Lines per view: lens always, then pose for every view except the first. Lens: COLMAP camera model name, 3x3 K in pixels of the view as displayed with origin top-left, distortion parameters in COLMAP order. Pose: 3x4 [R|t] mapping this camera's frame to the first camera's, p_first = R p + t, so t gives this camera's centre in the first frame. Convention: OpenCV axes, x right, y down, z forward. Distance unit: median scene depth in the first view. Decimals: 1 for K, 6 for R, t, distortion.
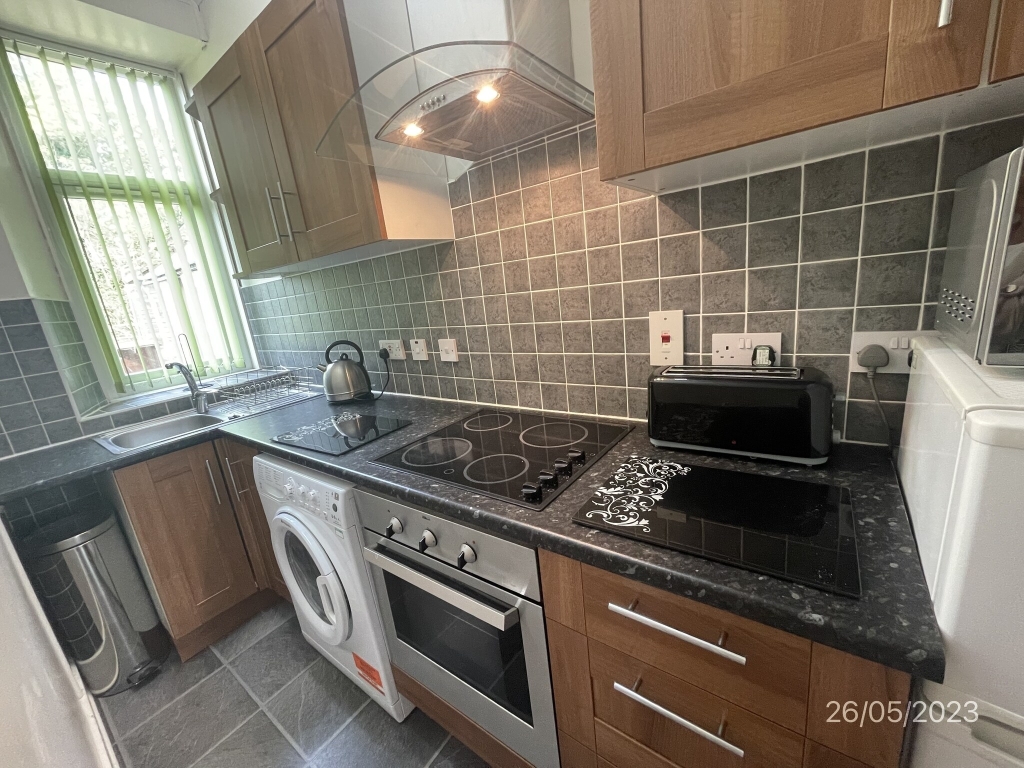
lens RADIAL K [[405.8, 0, 512.0], [0, 405.8, 384.0], [0, 0, 1]] dist [-0.001900, -0.000349]
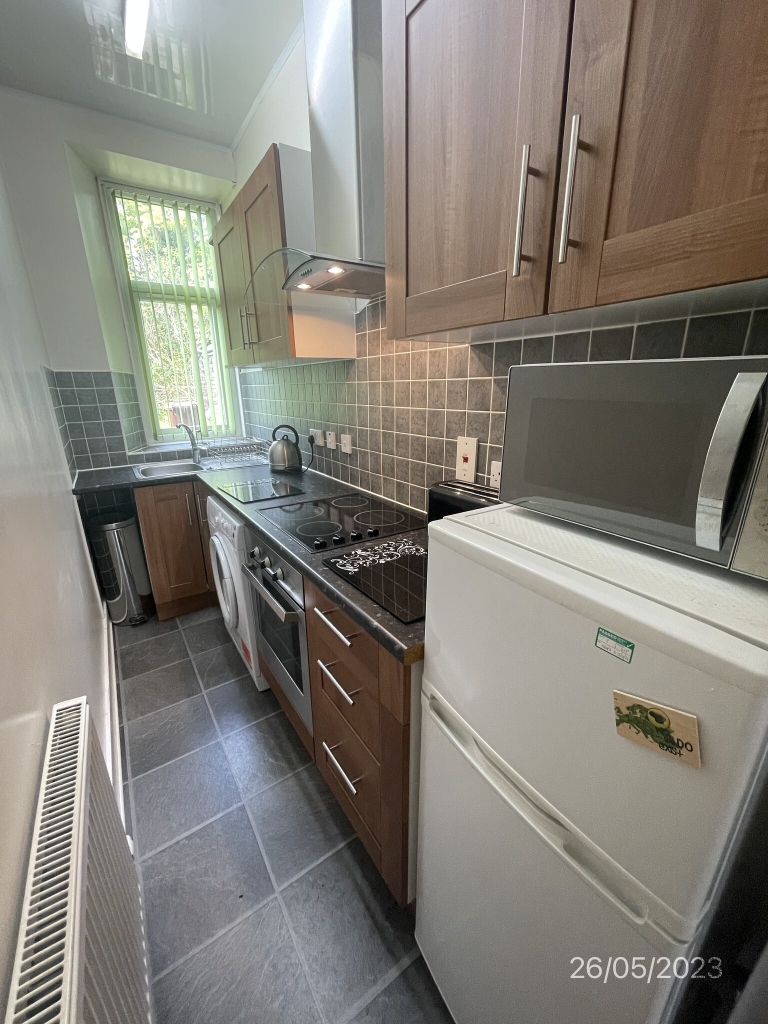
lens RADIAL K [[413.9, 0, 384.0], [0, 413.9, 512.0], [0, 0, 1]] dist [0.002014, 0.000106]
pose [[0.933475, 0.196144, -0.300252, 0.408201], [-0.172349, 0.979524, 0.104059, -0.030140], [0.314515, -0.045389, 0.948167, -0.222437]]
